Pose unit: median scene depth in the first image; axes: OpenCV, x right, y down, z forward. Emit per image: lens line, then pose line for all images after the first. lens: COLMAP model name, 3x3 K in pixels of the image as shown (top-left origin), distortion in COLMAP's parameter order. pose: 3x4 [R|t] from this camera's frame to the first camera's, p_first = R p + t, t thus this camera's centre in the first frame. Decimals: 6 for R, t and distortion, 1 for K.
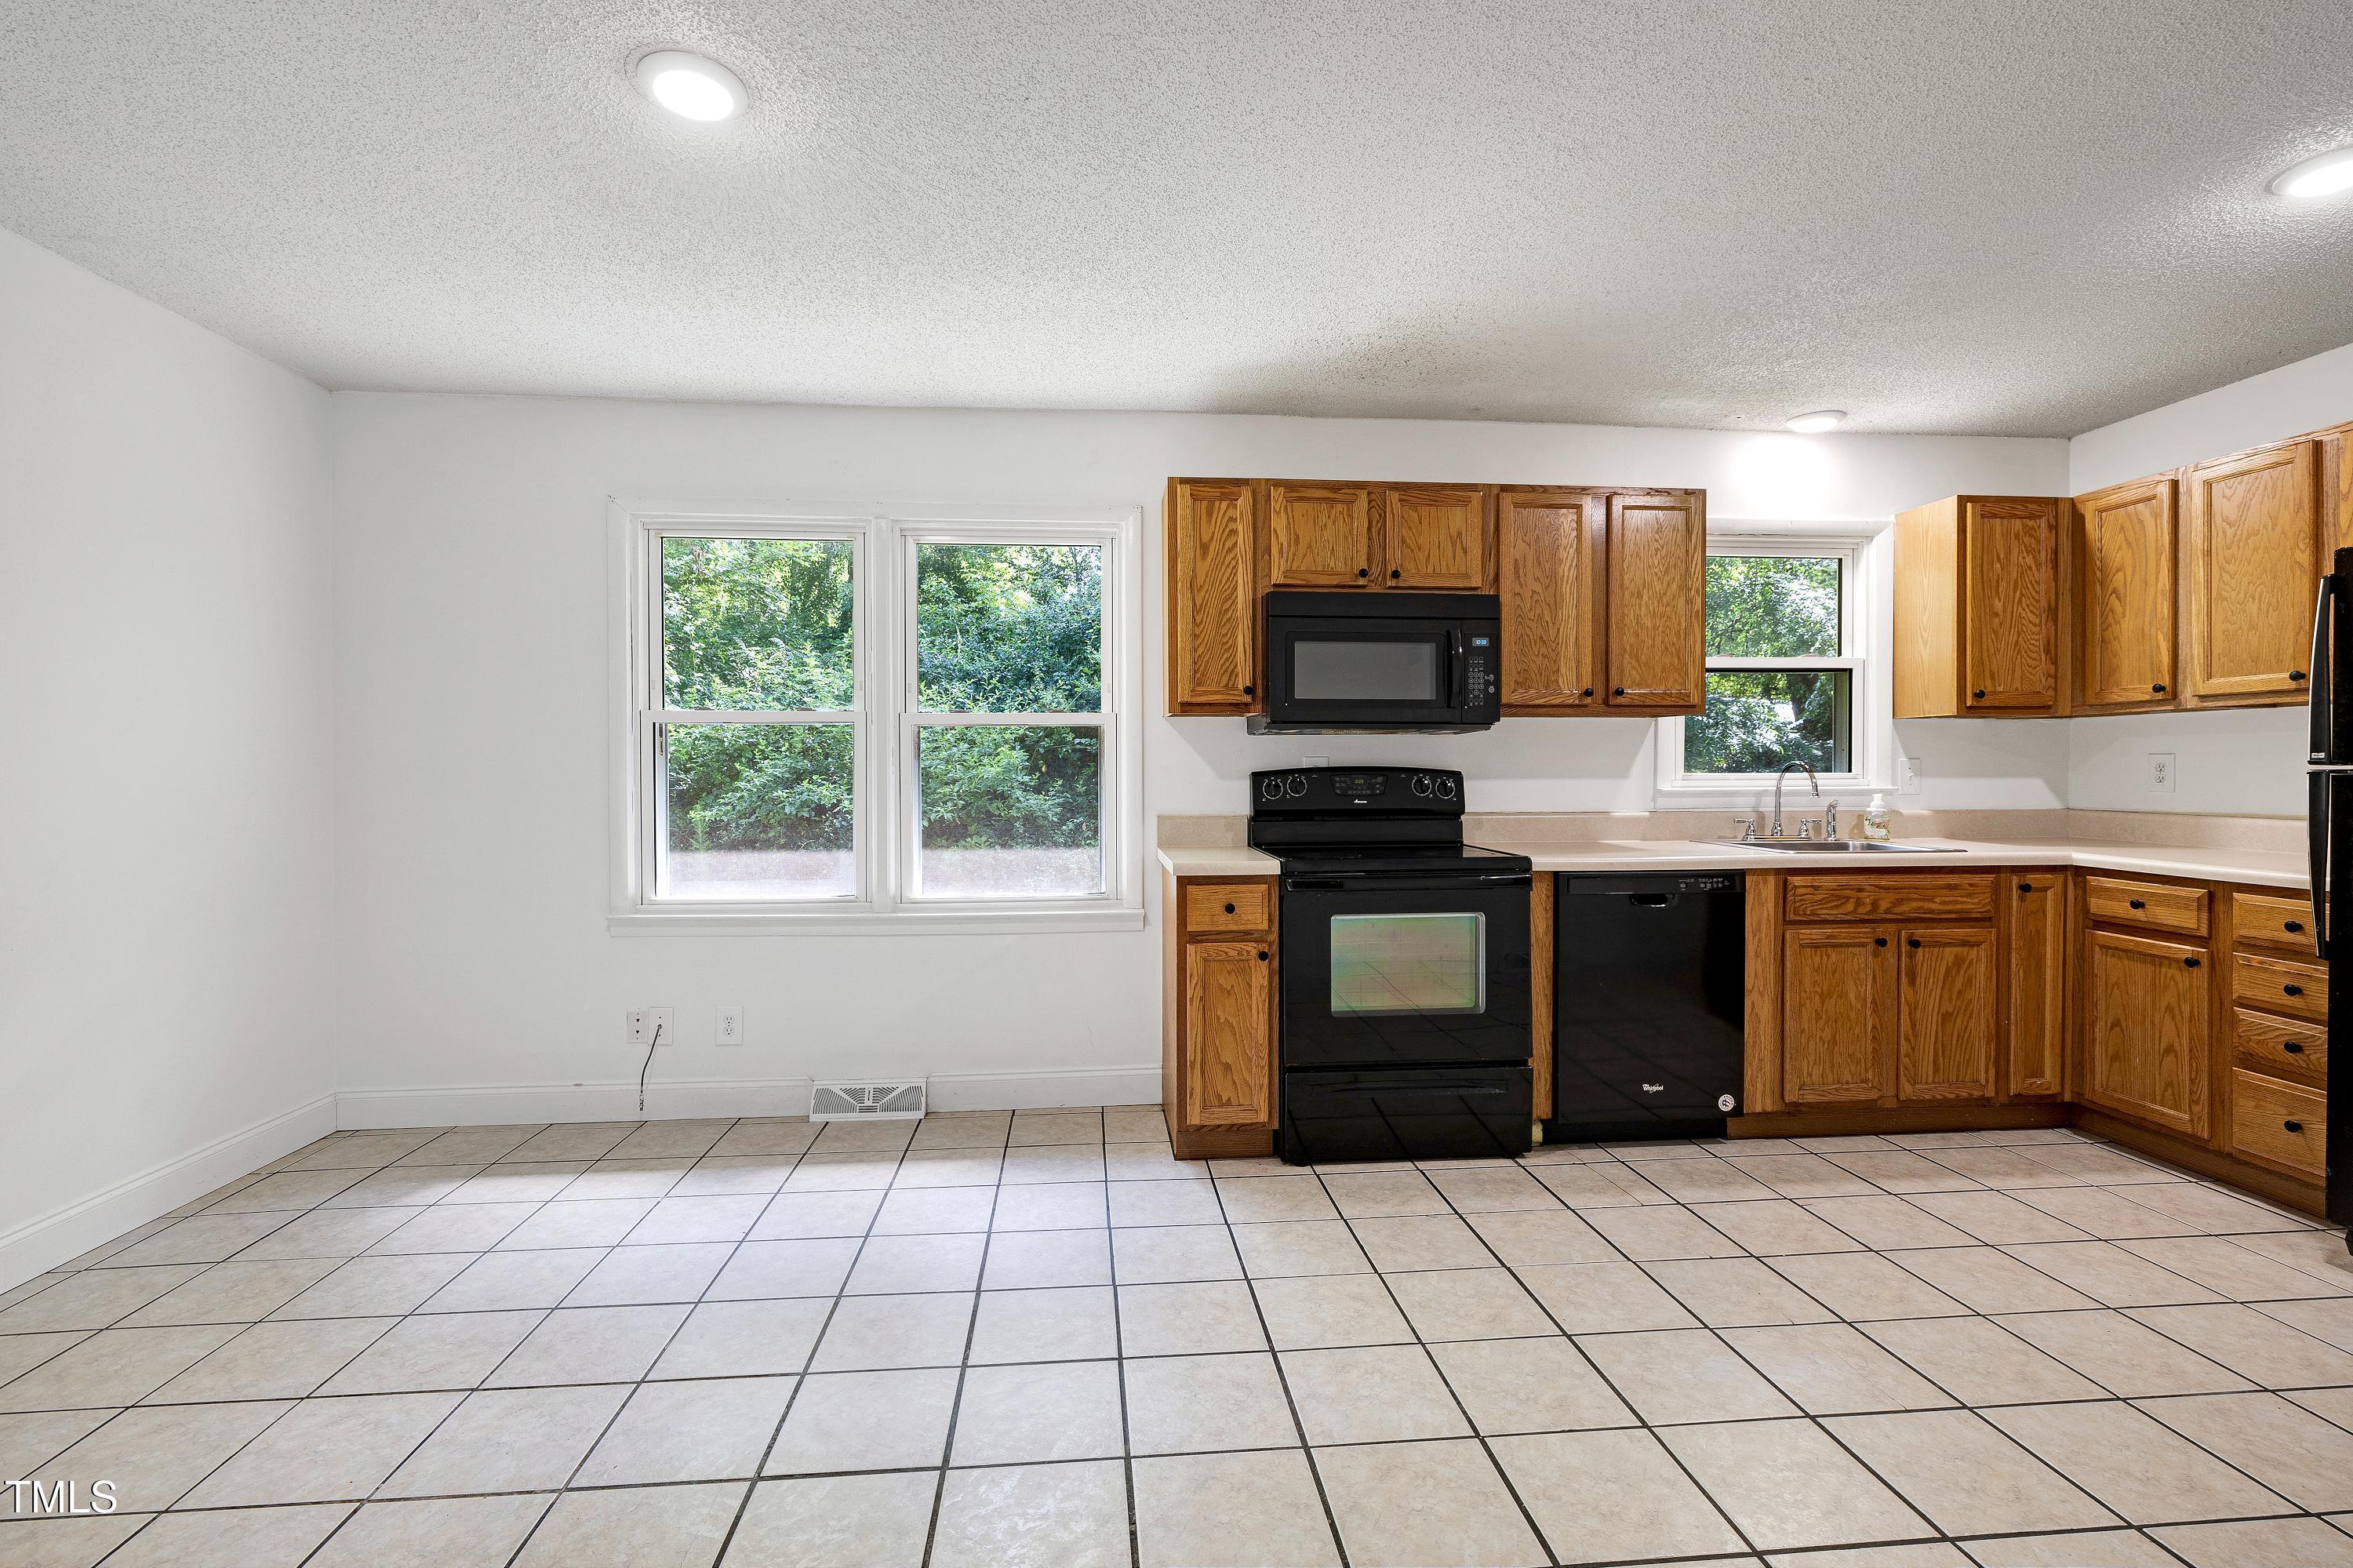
lens RADIAL K [[1050.6, 0, 1161.8], [0, 1050.6, 776.8], [0, 0, 1]] dist [-0.007623, 0.002089]
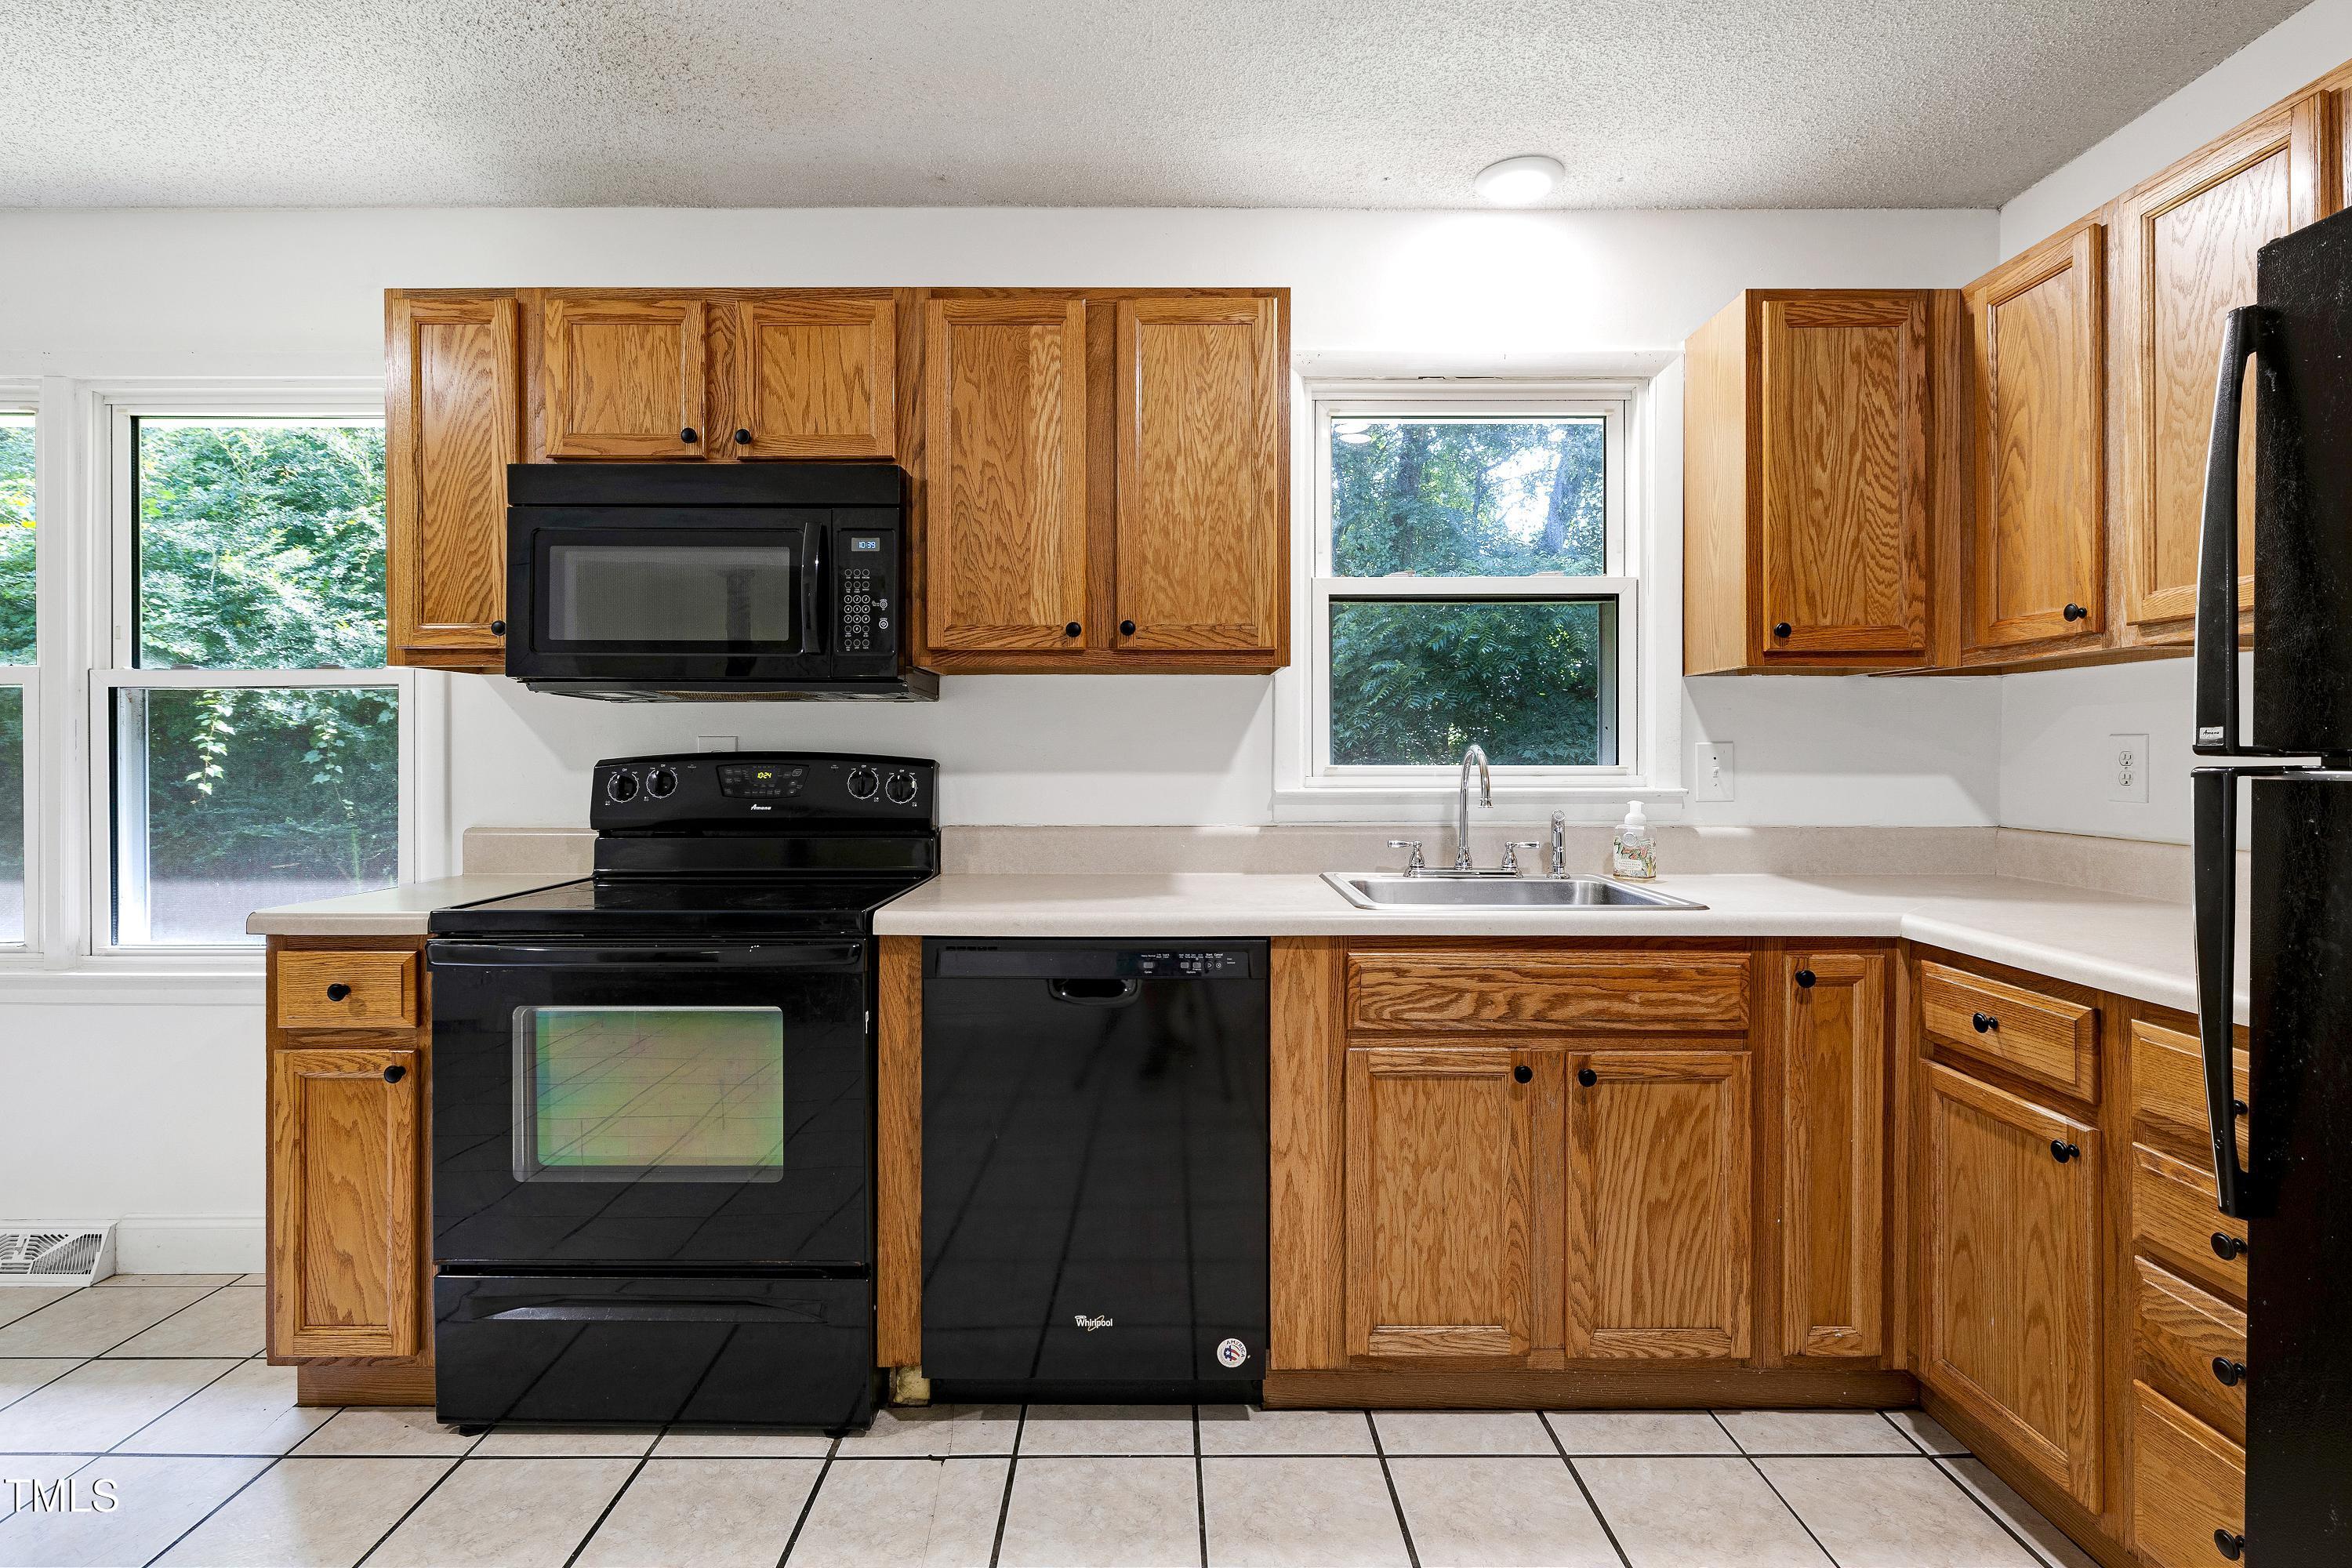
lens RADIAL K [[1135.8, 0, 1161.0], [0, 1135.8, 755.1], [0, 0, 1]] dist [-0.007805, 0.002622]
pose [[0.996132, 0.003525, -0.087804, 0.528014], [-0.004212, 0.999962, -0.007645, -0.004297], [0.087773, 0.007985, 0.996108, 0.371195]]
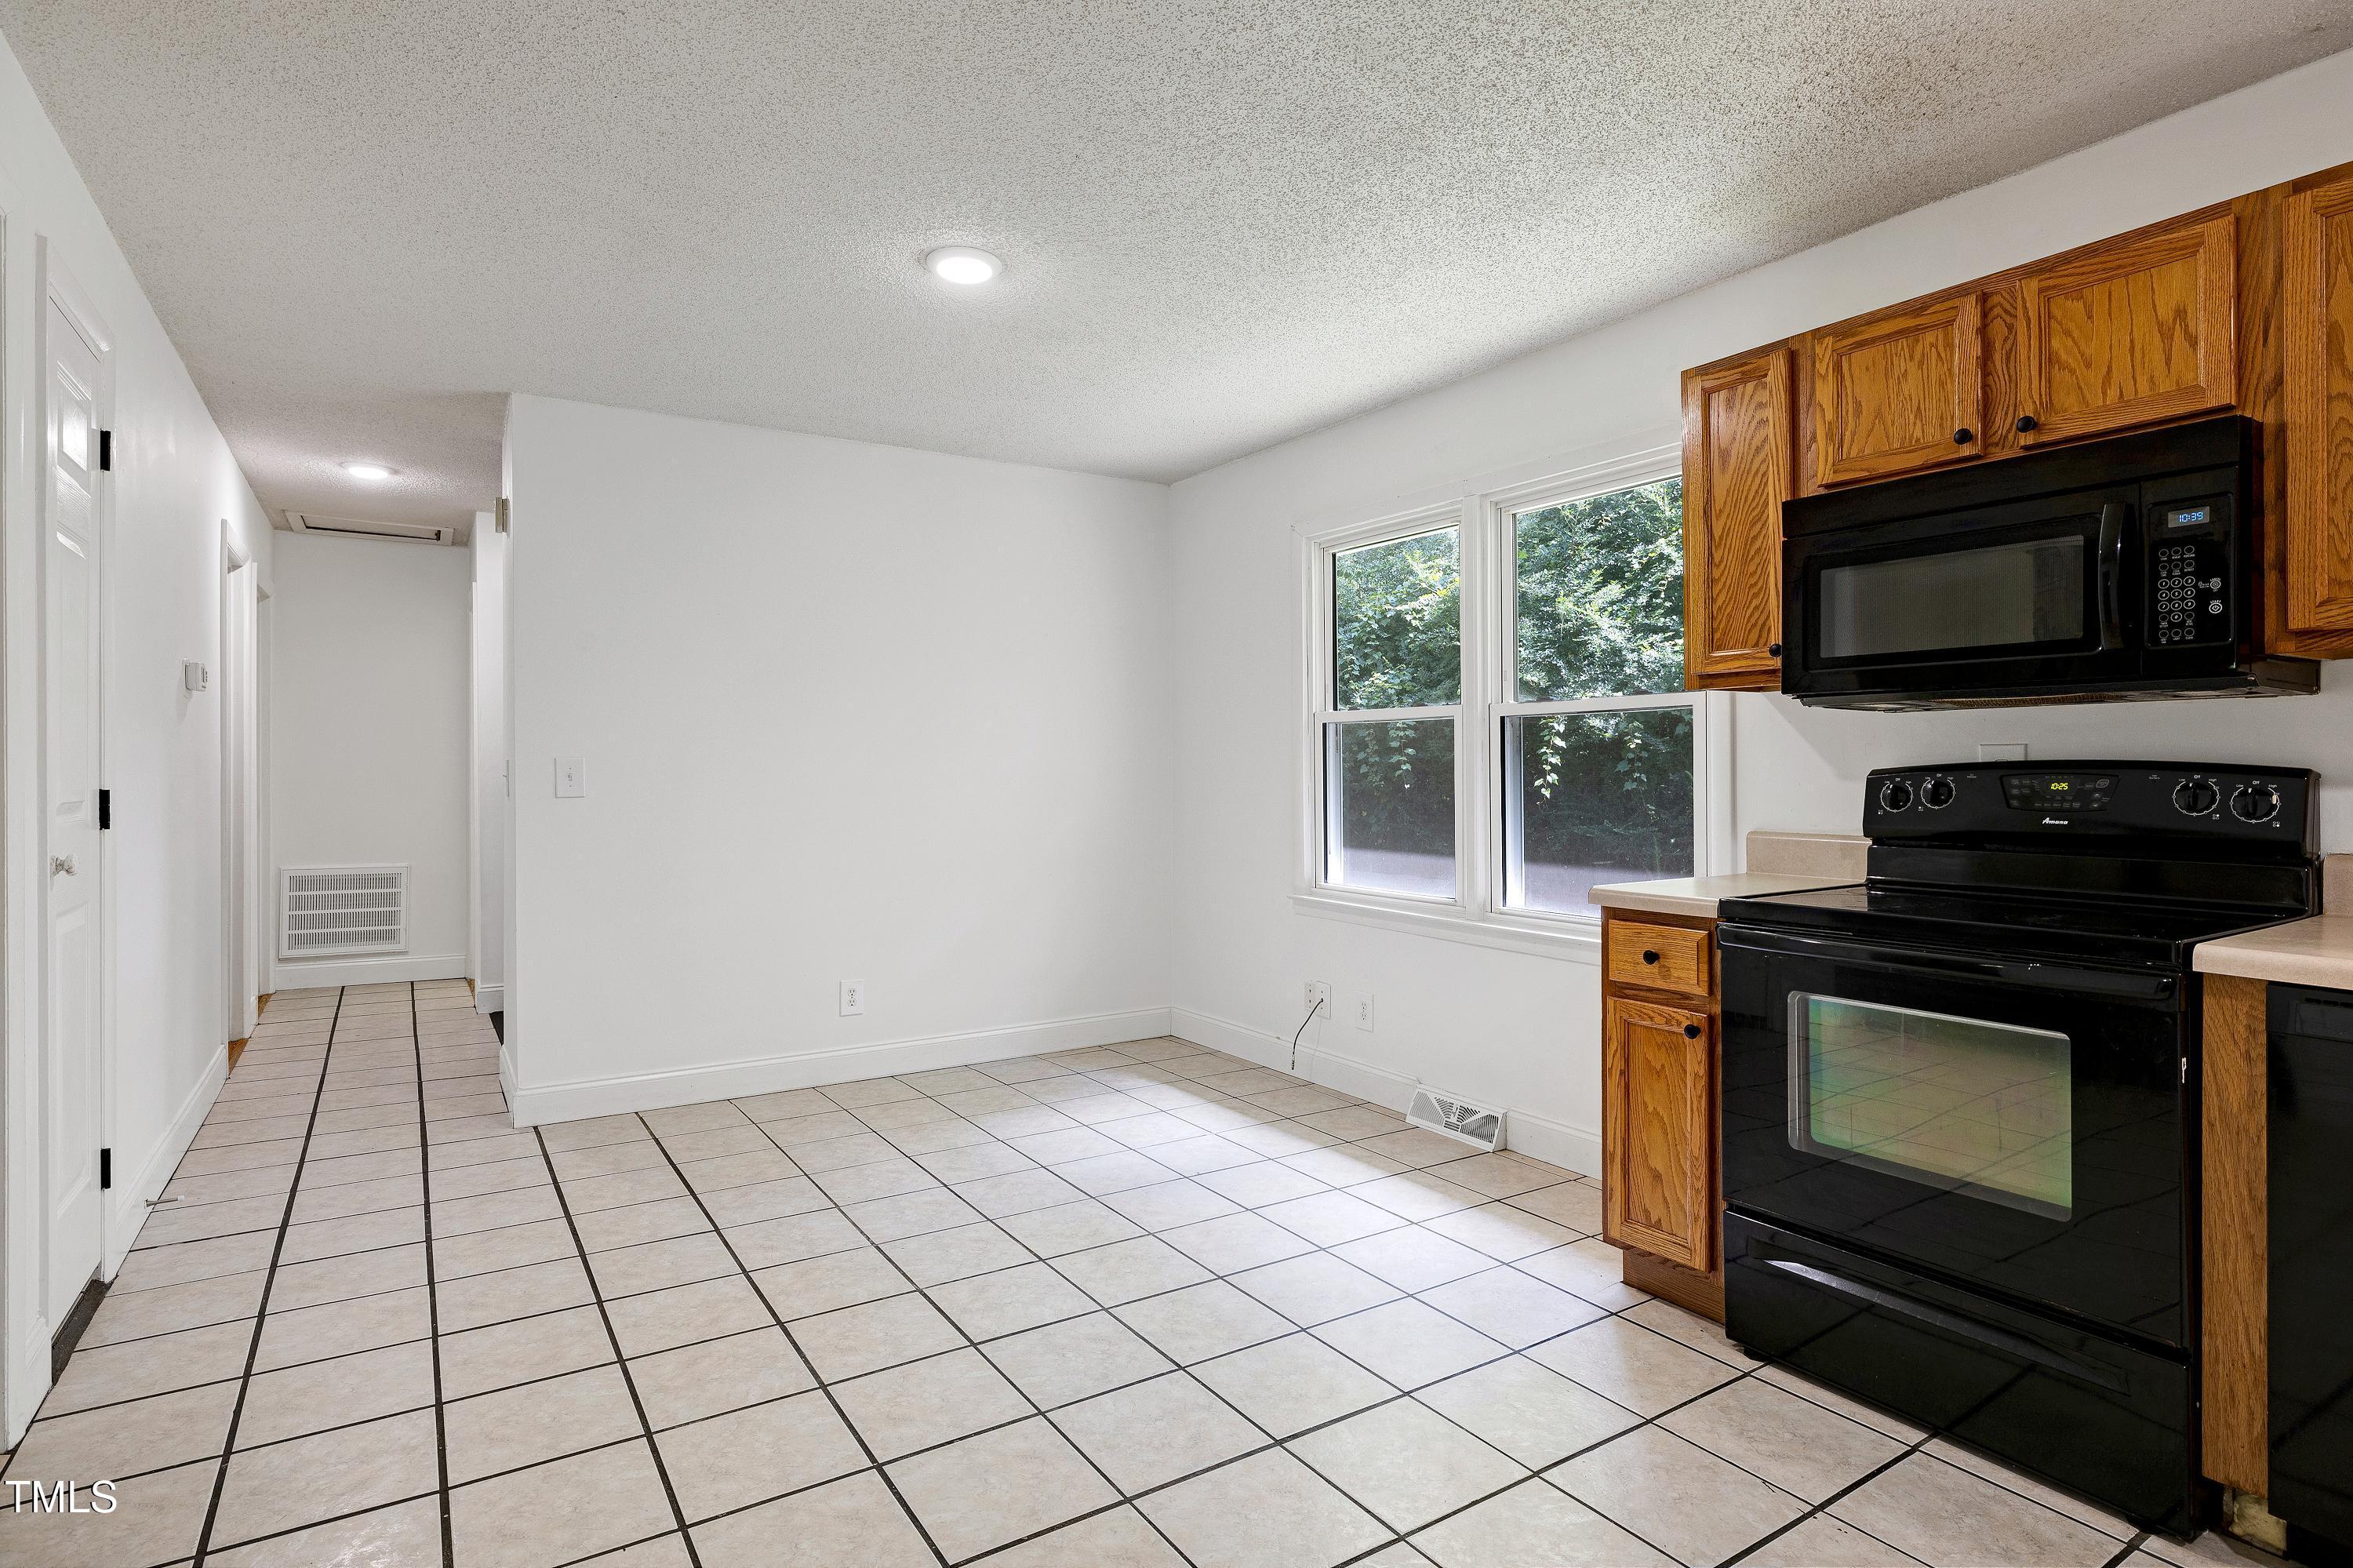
lens RADIAL K [[1202.6, 0, 1179.7], [0, 1202.6, 771.0], [0, 0, 1]] dist [0.000451, 0.001820]
pose [[0.468583, 0.003458, -0.883413, 0.591539], [-0.002685, 0.999993, 0.002490, -0.004971], [0.883415, 0.001205, 0.468589, 0.290645]]
